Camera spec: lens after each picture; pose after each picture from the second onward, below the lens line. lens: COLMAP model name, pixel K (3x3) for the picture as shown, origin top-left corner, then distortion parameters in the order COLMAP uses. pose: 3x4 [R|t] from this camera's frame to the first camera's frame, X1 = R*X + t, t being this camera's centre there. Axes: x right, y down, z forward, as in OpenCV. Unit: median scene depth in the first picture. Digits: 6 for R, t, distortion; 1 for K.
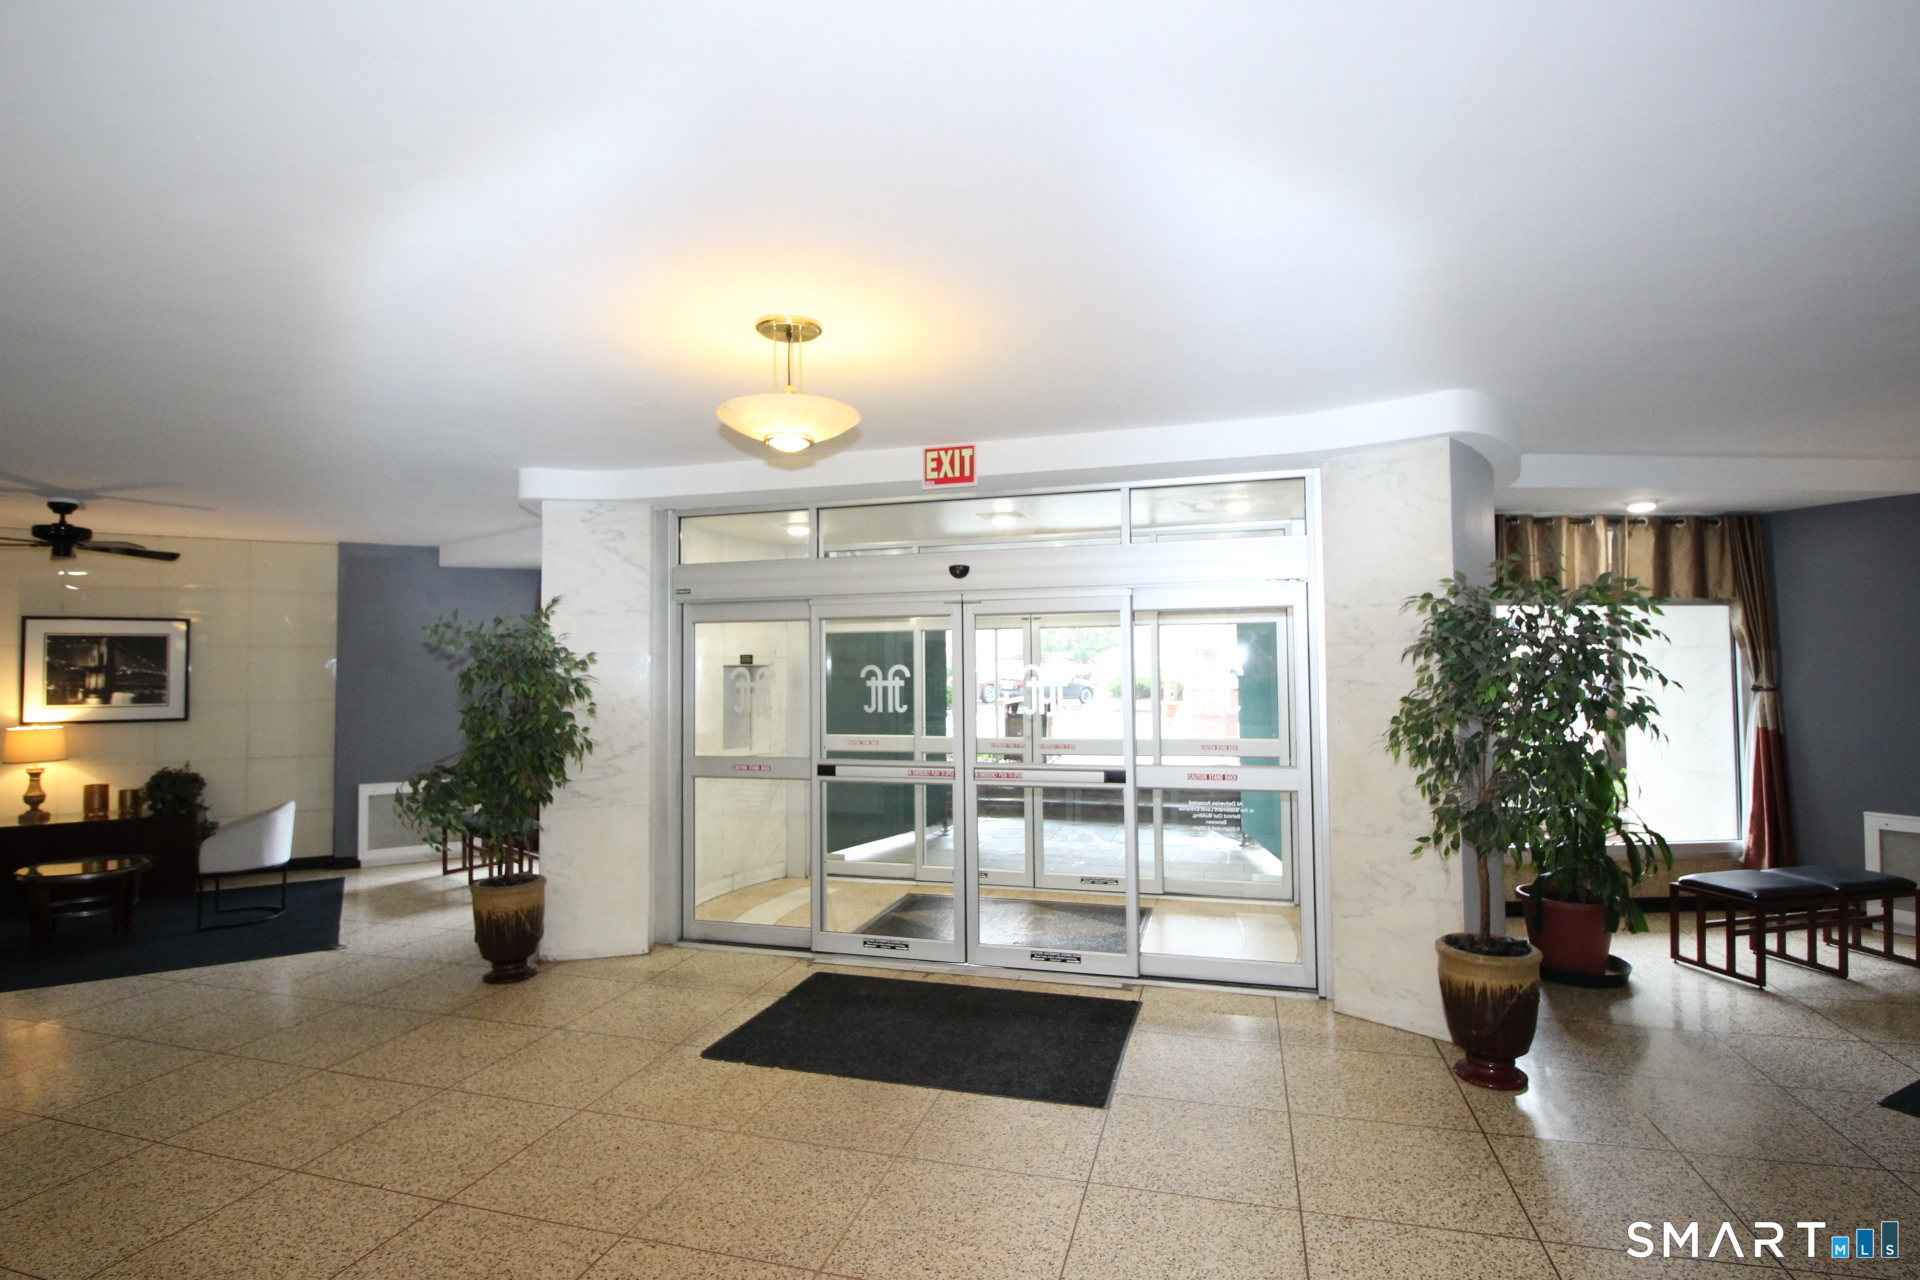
lens RADIAL K [[955.1, 0, 961.9], [0, 955.1, 631.7], [0, 0, 1]] dist [-0.008683, -0.005488]
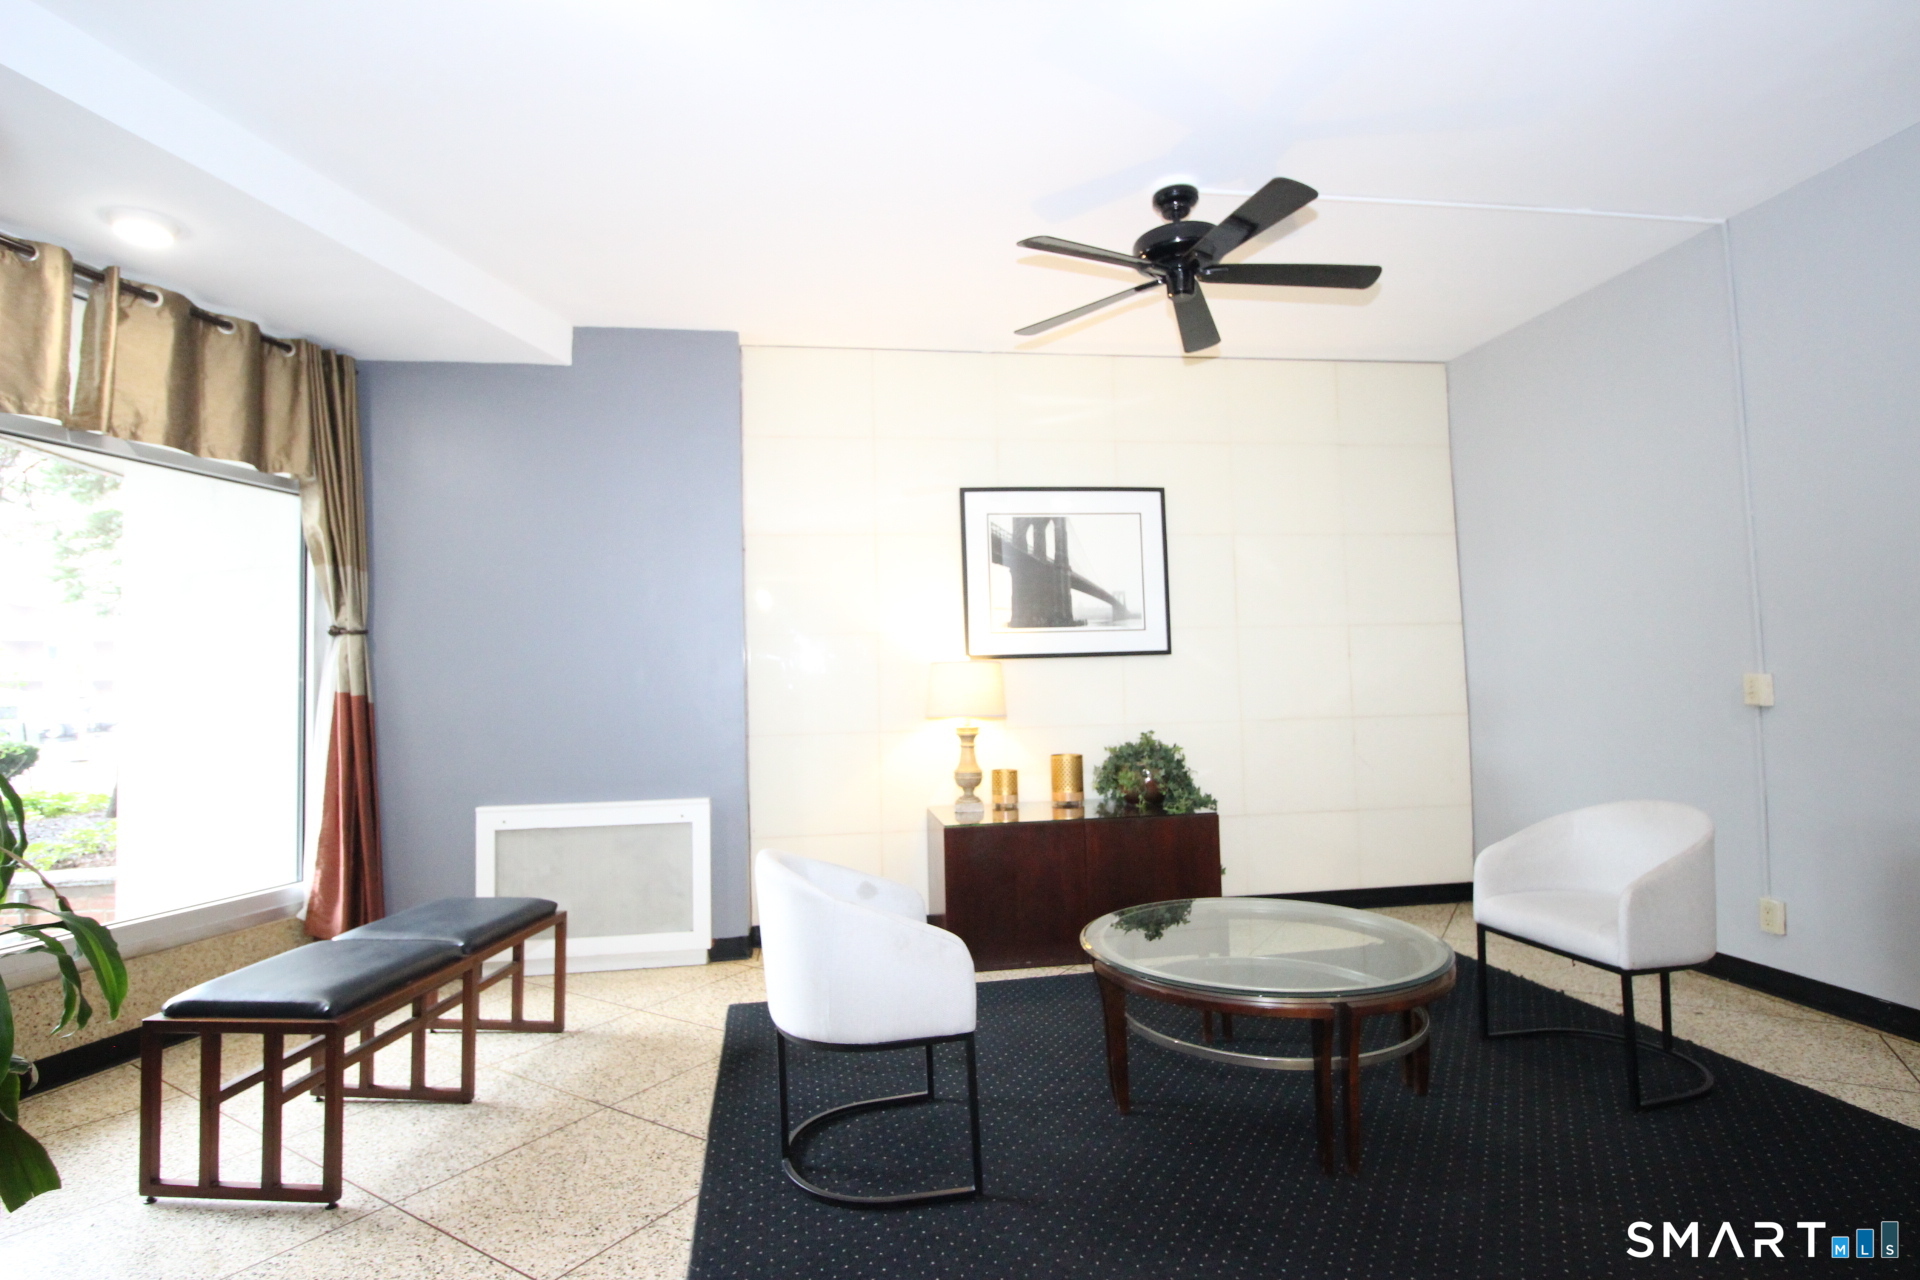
lens RADIAL K [[955.1, 0, 965.9], [0, 955.1, 639.7], [0, 0, 1]] dist [-0.008683, -0.005488]
pose [[0.275708, 0.046400, 0.960121, 0.435170], [-0.020690, 0.998889, -0.042332, 0.103448], [-0.961019, -0.008194, 0.276362, 0.528239]]
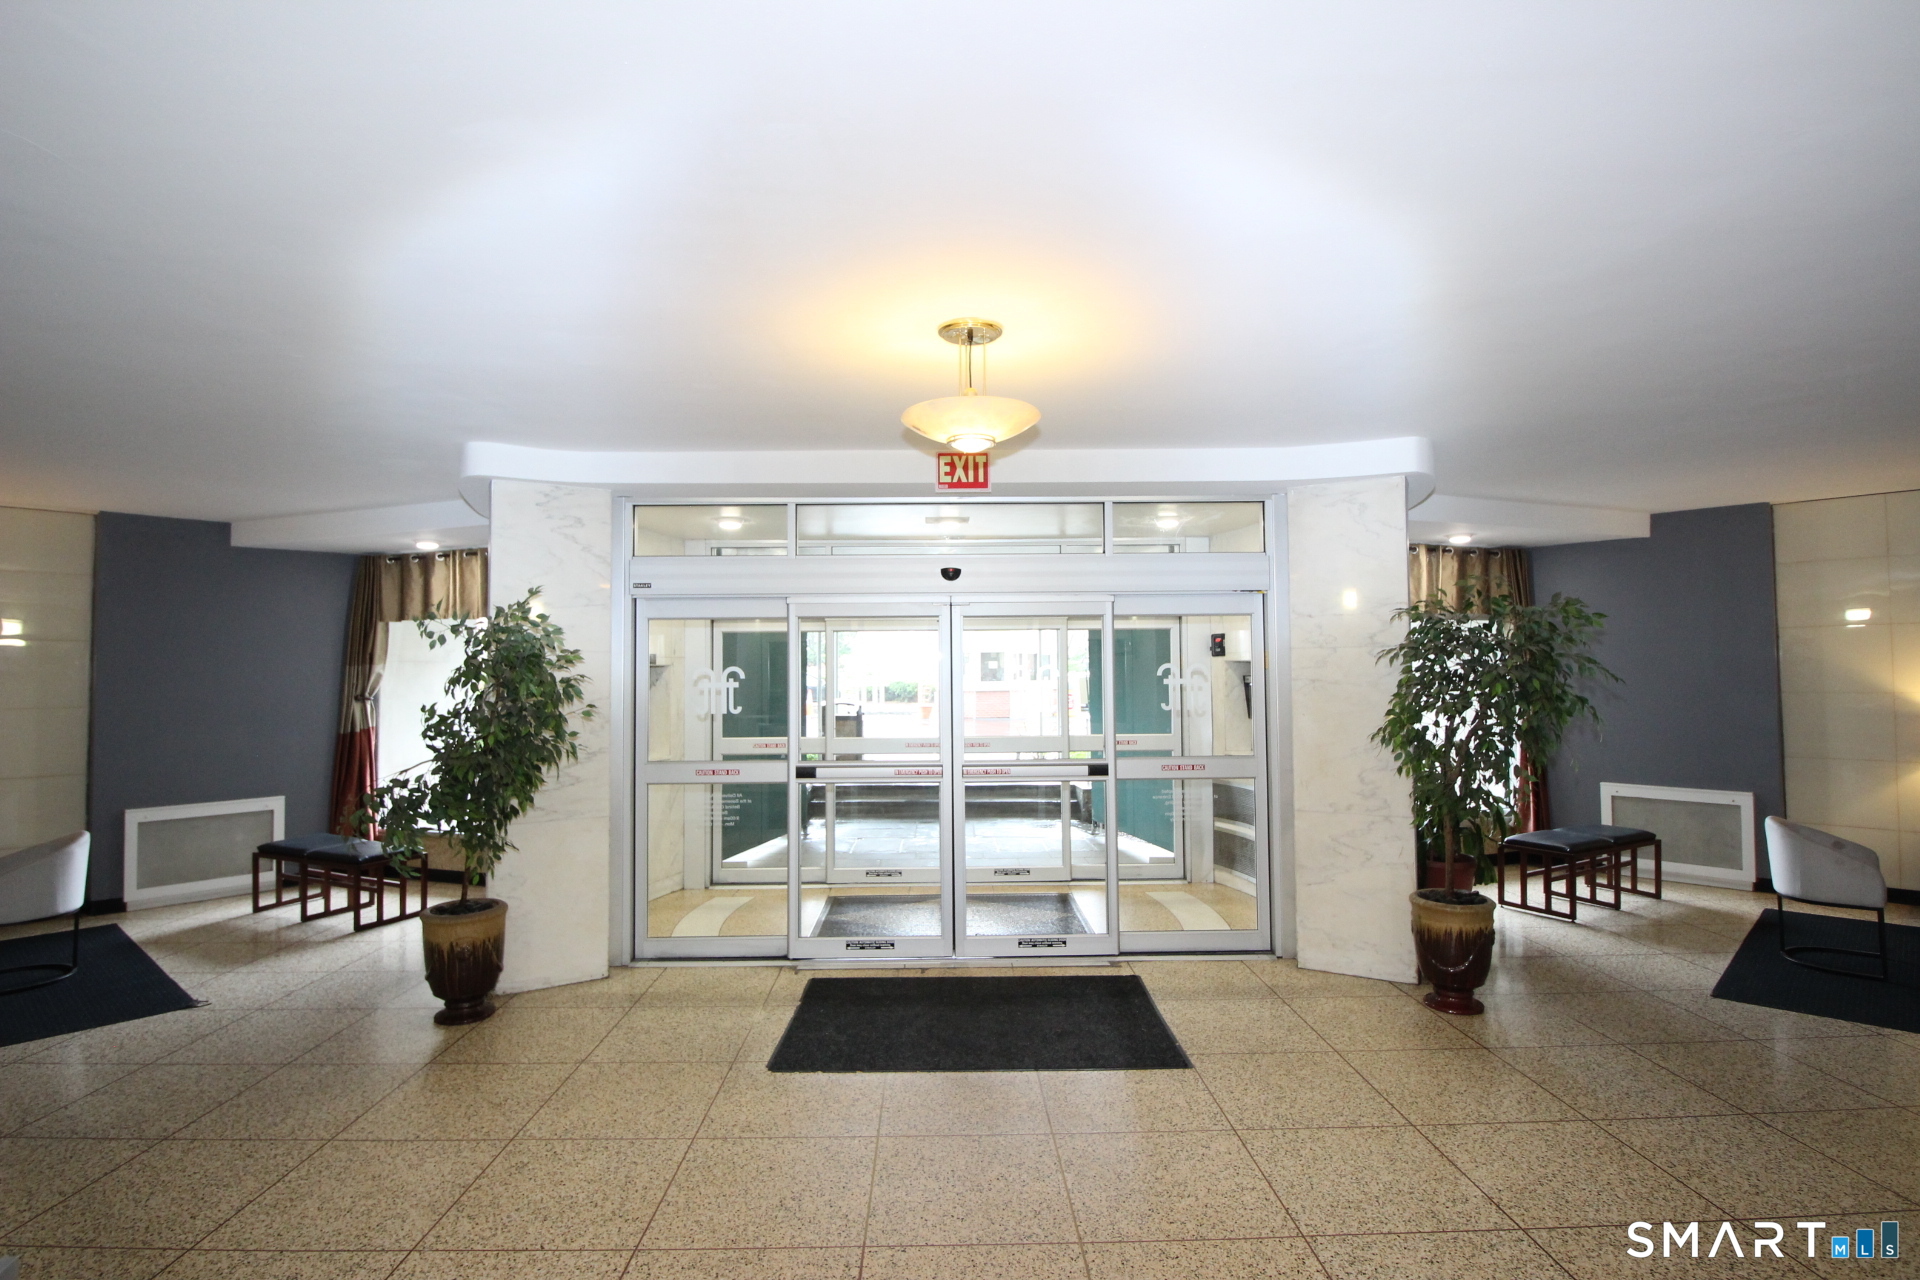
lens RADIAL K [[955.1, 0, 957.8], [0, 955.1, 635.6], [0, 0, 1]] dist [-0.008683, -0.005488]
pose [[0.954964, 0.013106, 0.296432, -0.307107], [-0.013624, 0.999907, -0.000319, 0.003200], [-0.296409, -0.003734, 0.955054, 0.021014]]
